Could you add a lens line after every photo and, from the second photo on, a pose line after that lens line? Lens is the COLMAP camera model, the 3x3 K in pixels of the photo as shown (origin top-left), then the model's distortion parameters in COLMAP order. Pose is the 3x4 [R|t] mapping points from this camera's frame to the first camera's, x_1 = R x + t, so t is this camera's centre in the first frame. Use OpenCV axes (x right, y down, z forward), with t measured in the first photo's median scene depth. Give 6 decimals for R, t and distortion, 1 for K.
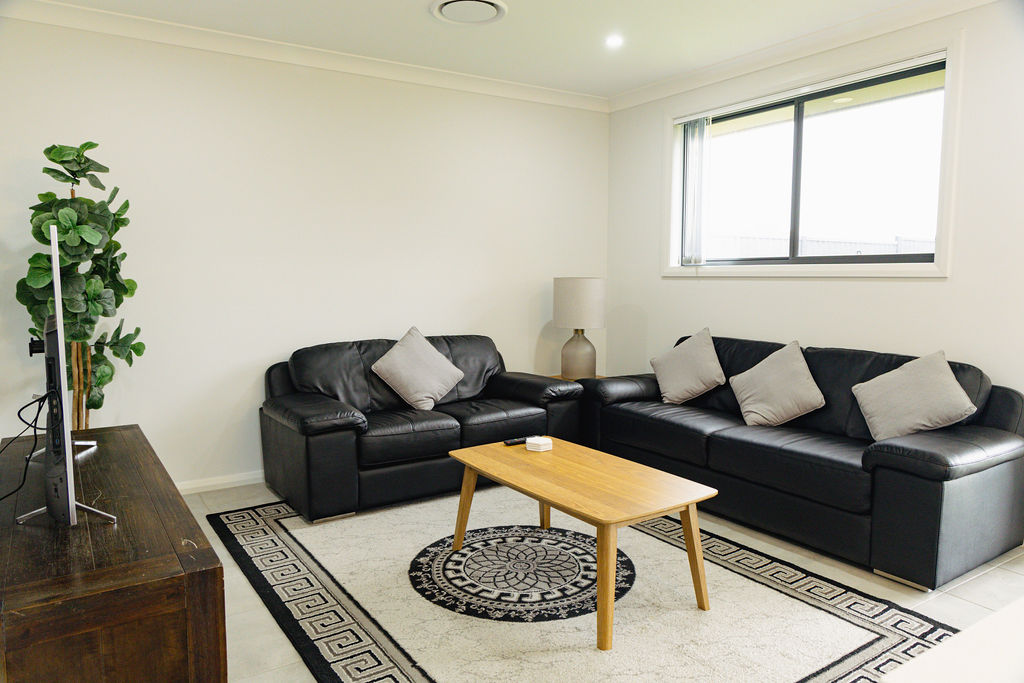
lens RADIAL K [[687.4, 0, 522.4], [0, 687.4, 341.3], [0, 0, 1]] dist [0.006758, 0.001643]
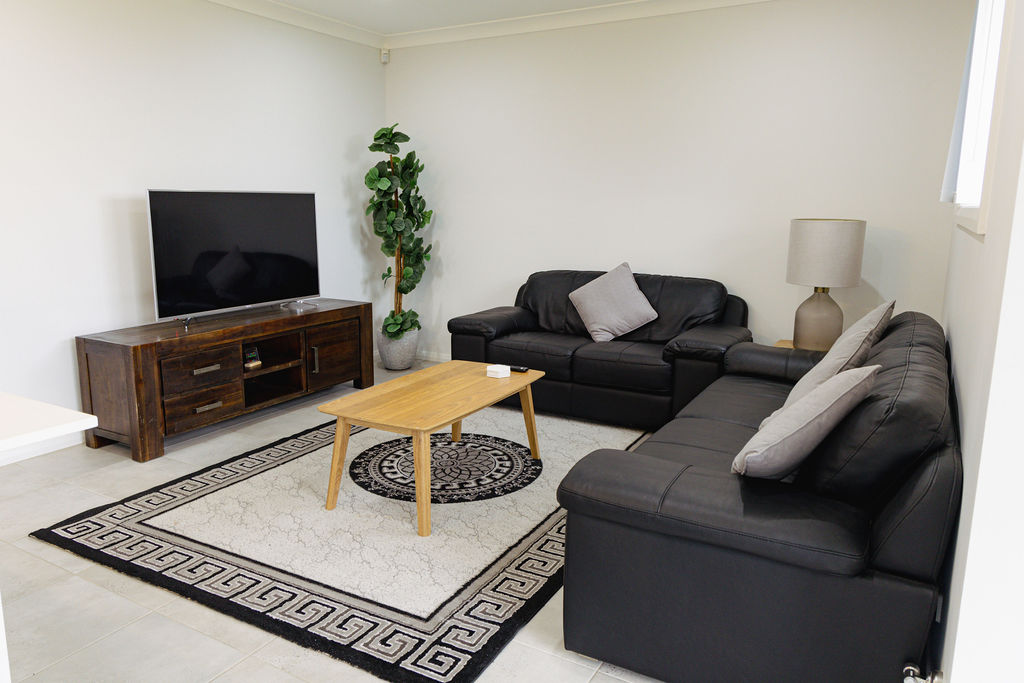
lens RADIAL K [[708.6, 0, 511.1], [0, 708.6, 336.1], [0, 0, 1]] dist [-0.003873, -0.001443]
pose [[0.462915, 0.172116, -0.869532, 0.883084], [-0.099508, 0.984857, 0.141968, -0.058599], [0.880800, 0.020807, 0.473032, 0.430976]]
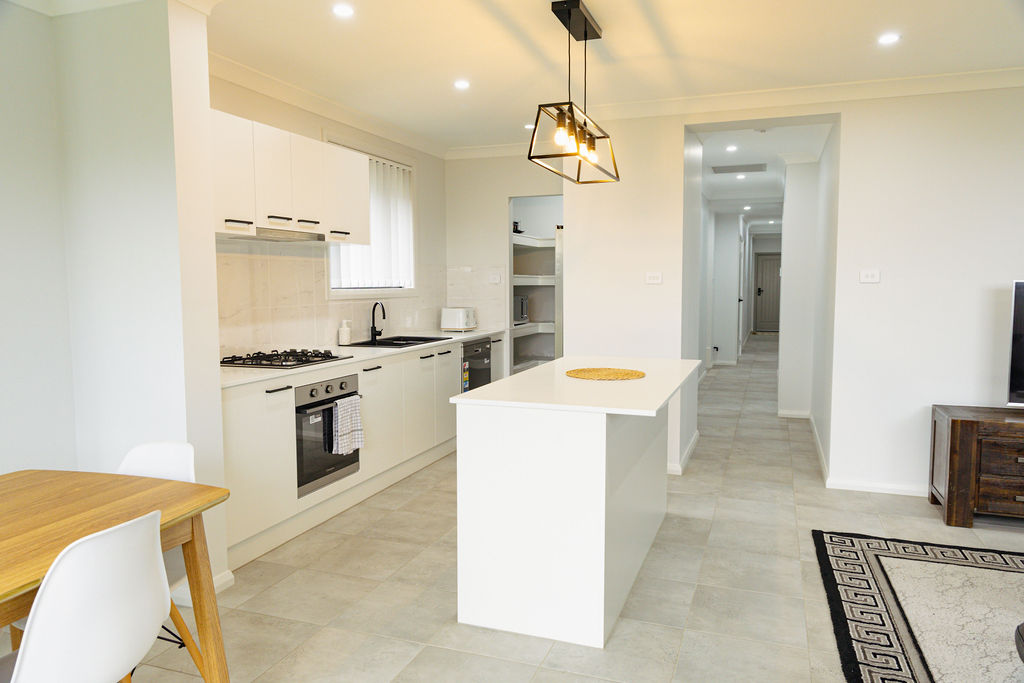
lens RADIAL K [[708.6, 0, 511.1], [0, 708.6, 336.1], [0, 0, 1]] dist [-0.003873, -0.001443]
pose [[-0.805334, 0.044983, -0.591113, 0.984307], [-0.060737, 0.985609, 0.157752, -0.110793], [0.589702, 0.162945, -0.791012, 0.865709]]
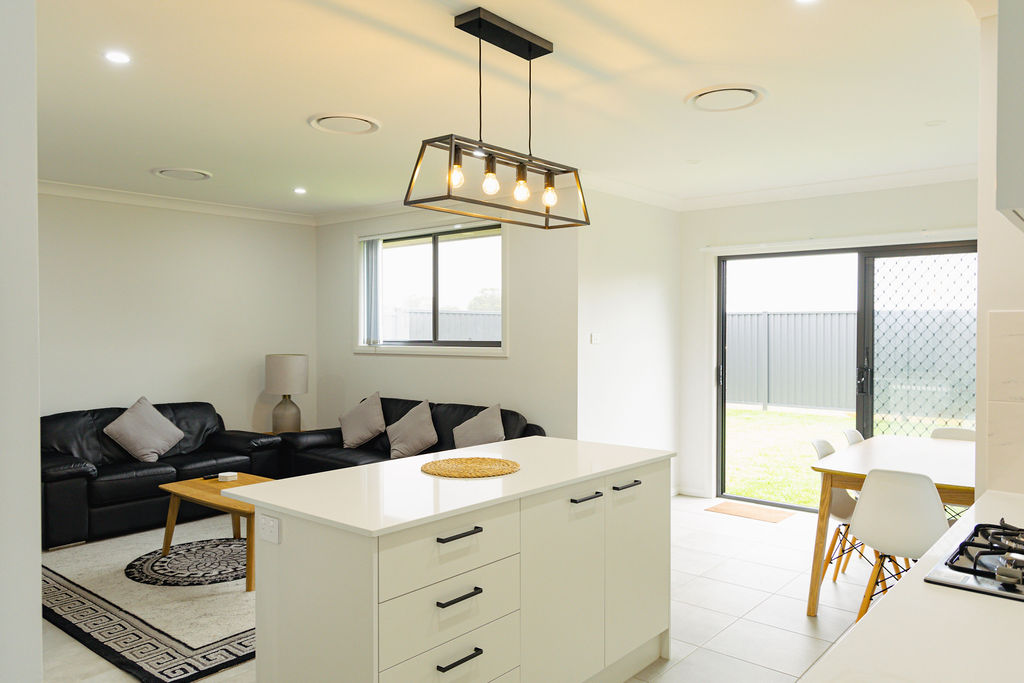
lens RADIAL K [[708.6, 0, 511.1], [0, 708.6, 336.1], [0, 0, 1]] dist [-0.003873, -0.001443]
pose [[0.959308, -0.004964, 0.282319, 0.156889], [0.031289, 0.995557, -0.088812, 0.005202], [-0.280624, 0.094031, 0.955201, -0.552384]]
